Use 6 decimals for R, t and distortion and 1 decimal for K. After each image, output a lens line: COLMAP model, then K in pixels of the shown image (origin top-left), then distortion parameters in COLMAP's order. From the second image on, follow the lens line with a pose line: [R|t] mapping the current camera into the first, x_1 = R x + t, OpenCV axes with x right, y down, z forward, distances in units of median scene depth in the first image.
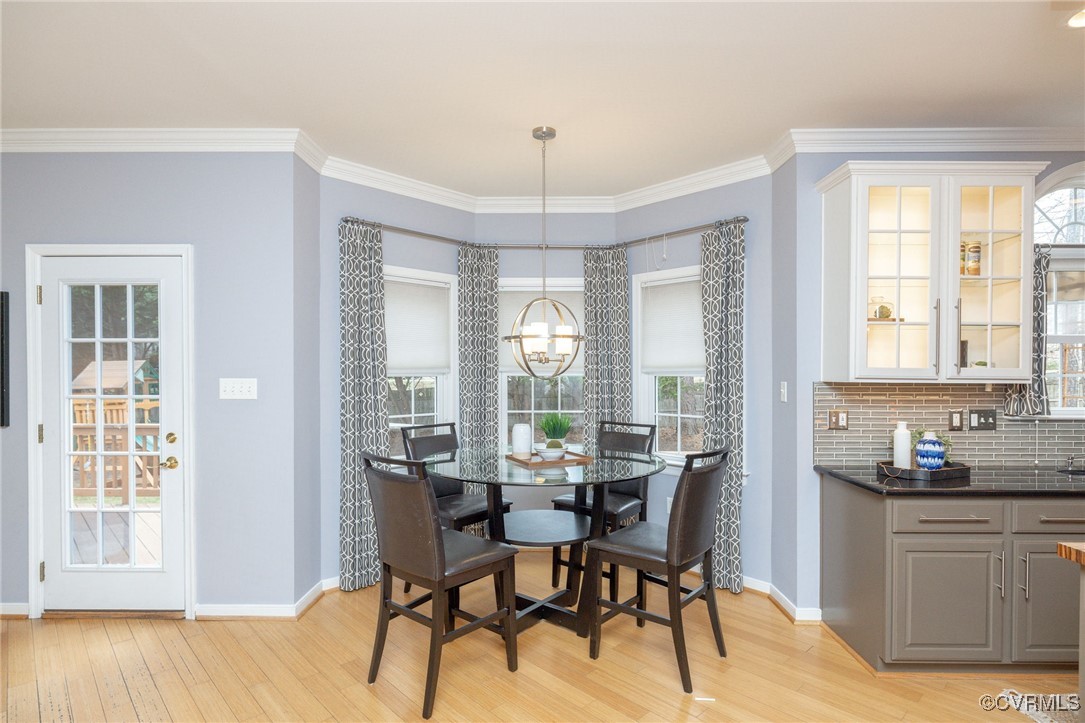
lens RADIAL K [[547.7, 0, 542.1], [0, 547.7, 370.2], [0, 0, 1]] dist [-0.001952, -0.000193]
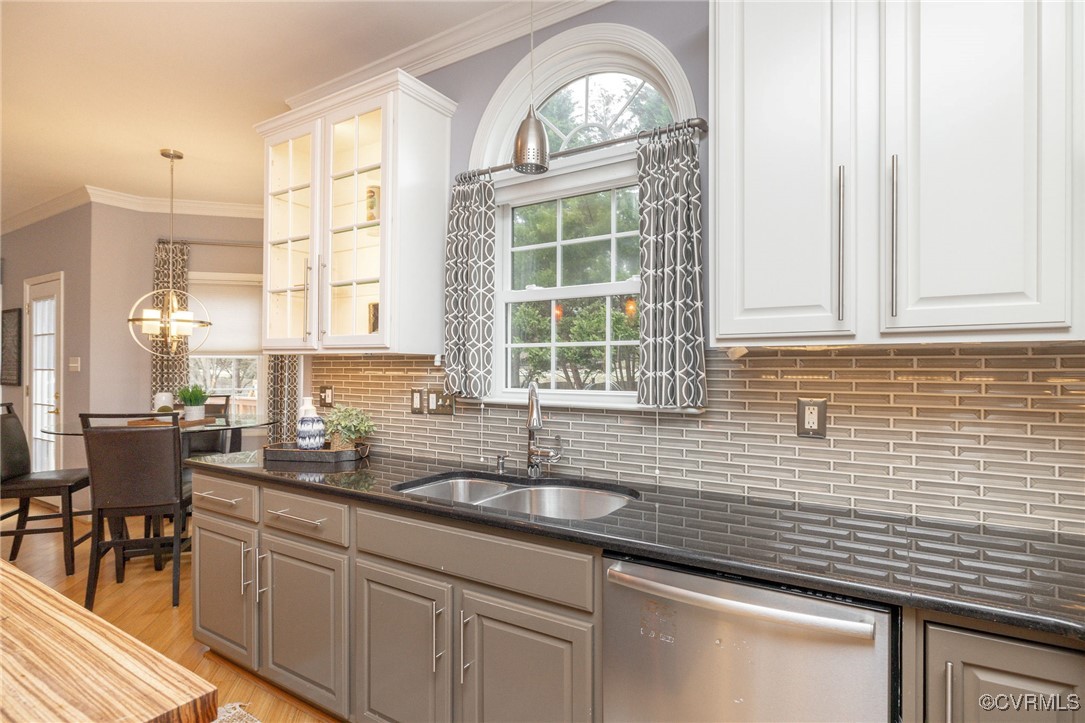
lens RADIAL K [[547.7, 0, 542.1], [0, 547.7, 370.2], [0, 0, 1]] dist [-0.001952, -0.000193]
pose [[0.848672, 0.002472, -0.528913, 1.346621], [0.001477, 0.999974, 0.007044, 0.040250], [0.528917, -0.006759, 0.848647, 0.407444]]
